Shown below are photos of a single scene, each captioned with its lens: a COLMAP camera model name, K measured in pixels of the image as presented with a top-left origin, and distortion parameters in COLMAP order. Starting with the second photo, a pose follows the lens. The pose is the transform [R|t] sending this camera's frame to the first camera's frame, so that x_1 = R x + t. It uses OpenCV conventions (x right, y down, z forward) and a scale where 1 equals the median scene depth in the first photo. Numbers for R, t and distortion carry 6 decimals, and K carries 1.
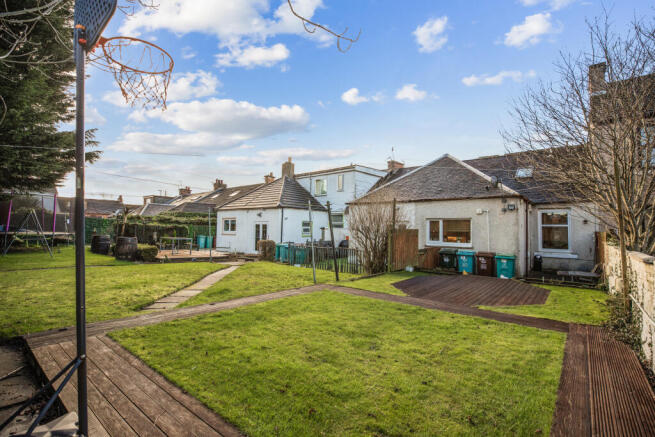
lens RADIAL K [[306.8, 0, 327.5], [0, 306.8, 218.8], [0, 0, 1]] dist [-0.027248, 0.001778]
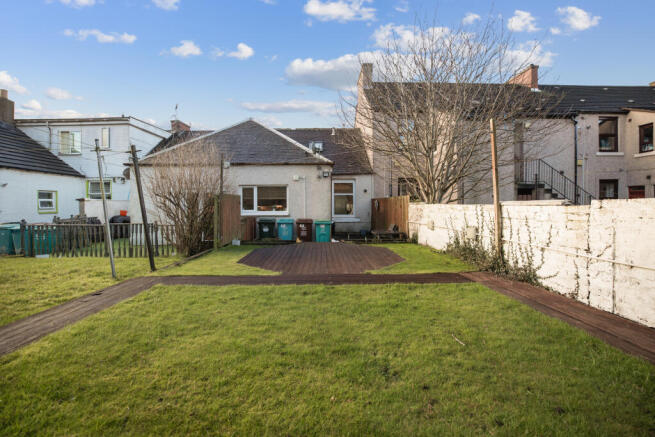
lens RADIAL K [[306.8, 0, 327.1], [0, 306.8, 204.2], [0, 0, 1]] dist [-0.027248, 0.001778]
pose [[0.747225, -0.017038, 0.664353, -0.076809], [-0.003293, 0.999564, 0.029340, 0.028226], [-0.664563, -0.024111, 0.746843, 0.180308]]
